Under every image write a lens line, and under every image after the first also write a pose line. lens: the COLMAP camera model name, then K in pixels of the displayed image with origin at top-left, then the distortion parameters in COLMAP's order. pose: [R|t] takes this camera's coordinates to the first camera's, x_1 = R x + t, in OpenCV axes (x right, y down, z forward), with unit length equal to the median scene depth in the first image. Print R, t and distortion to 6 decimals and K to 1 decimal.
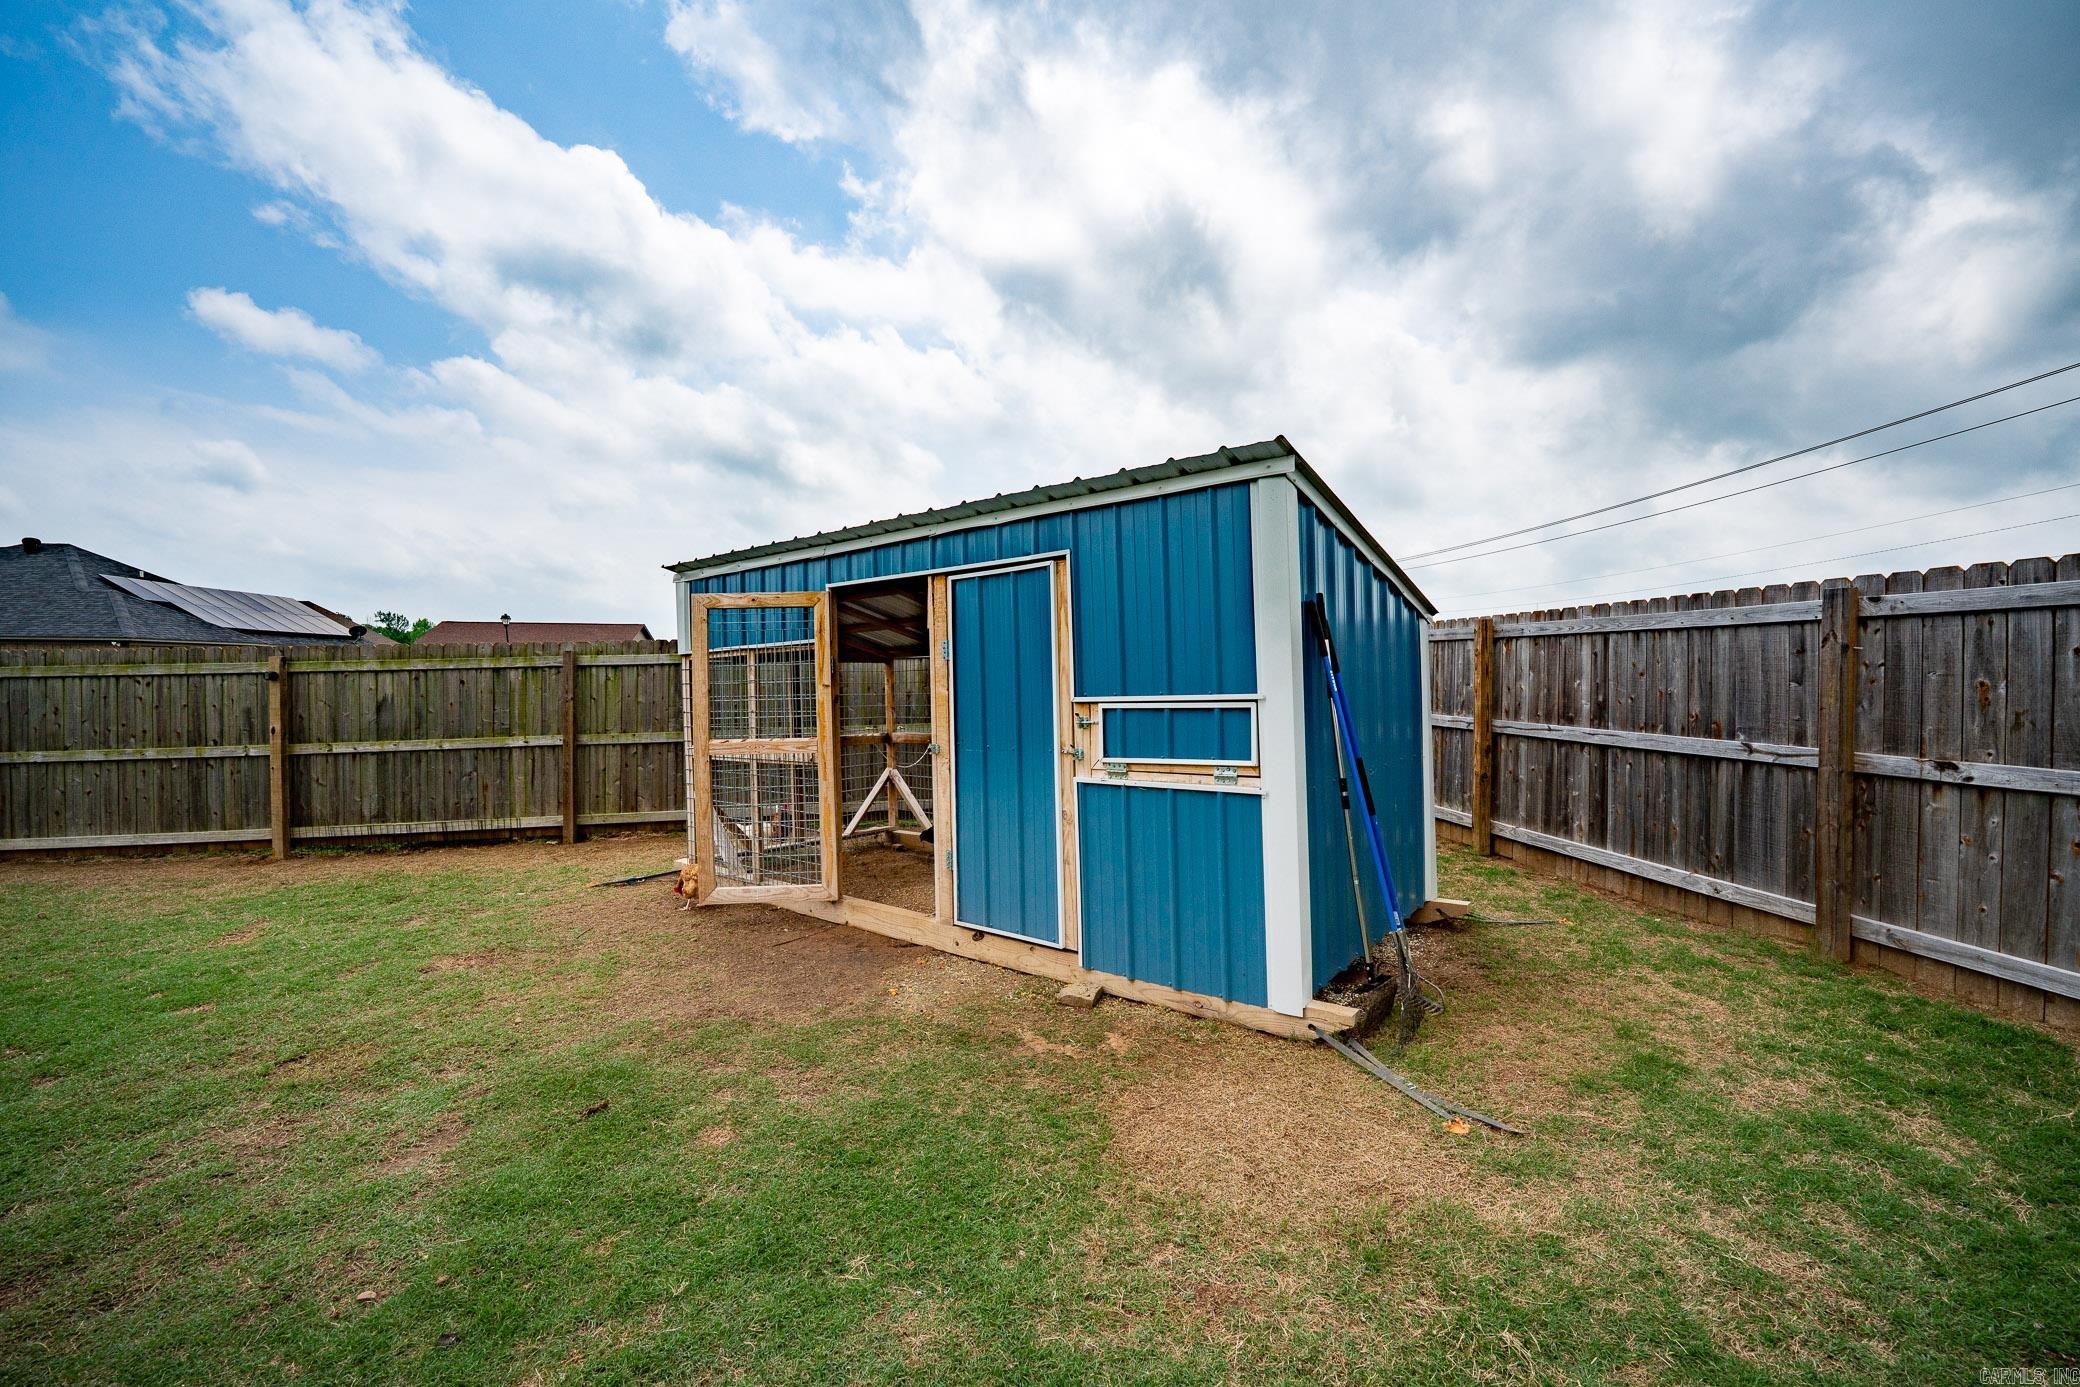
lens RADIAL K [[858.1, 0, 1044.8], [0, 858.1, 665.8], [0, 0, 1]] dist [-0.004794, -0.000549]
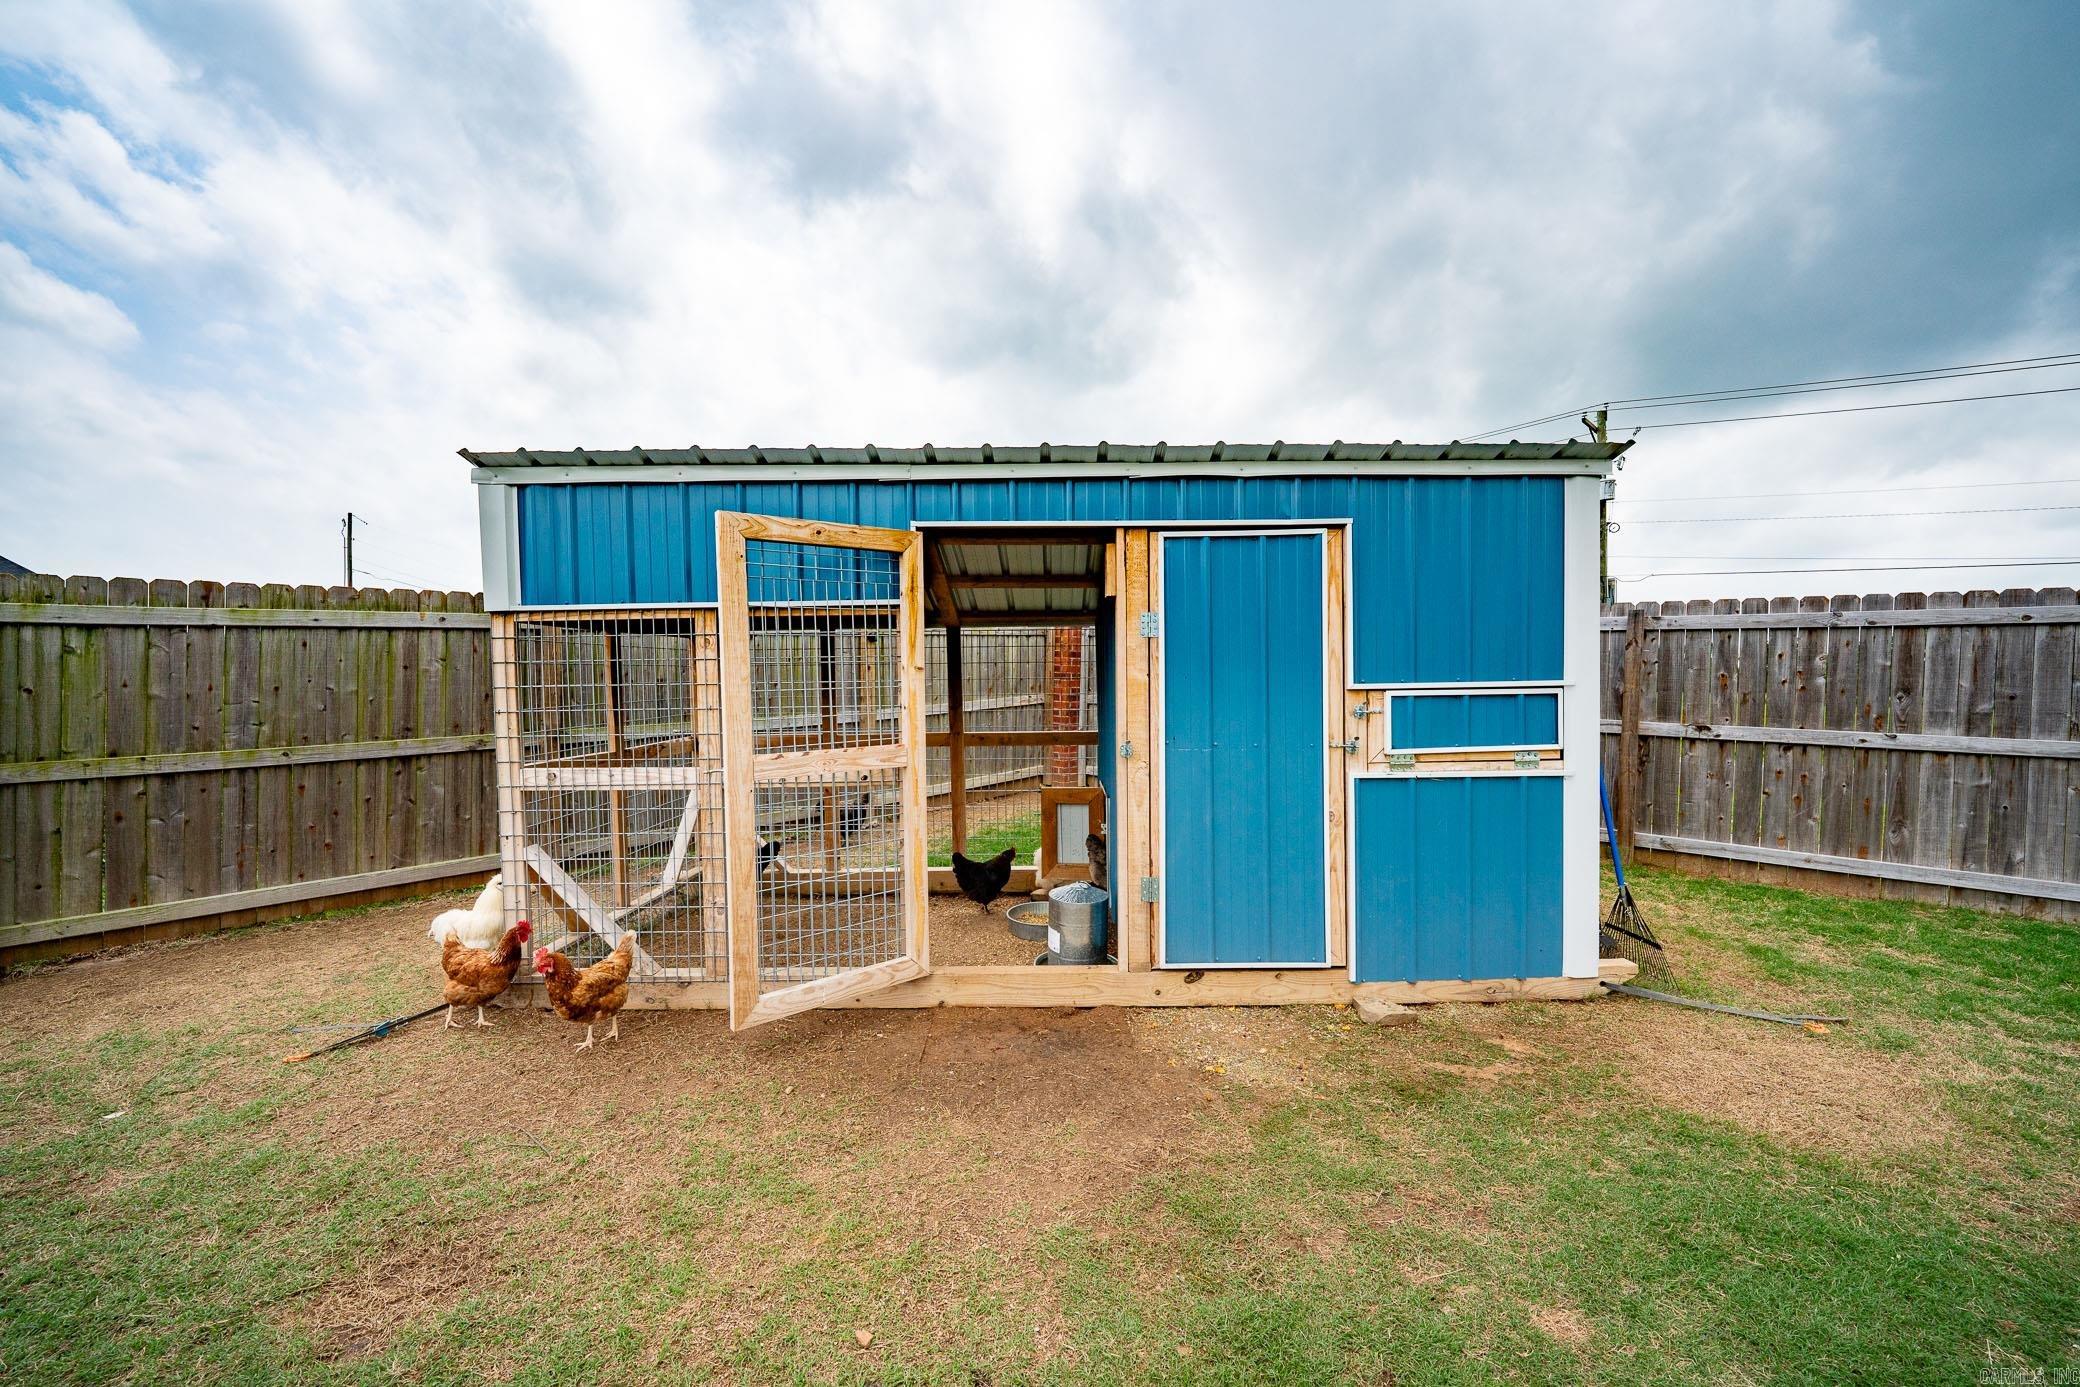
lens RADIAL K [[858.1, 0, 1044.8], [0, 858.1, 665.8], [0, 0, 1]] dist [-0.004794, -0.000549]
pose [[0.772698, 0.013495, 0.634631, -0.795236], [-0.021189, 0.999765, 0.004539, 0.020730], [-0.634420, -0.016954, 0.772802, 0.518735]]
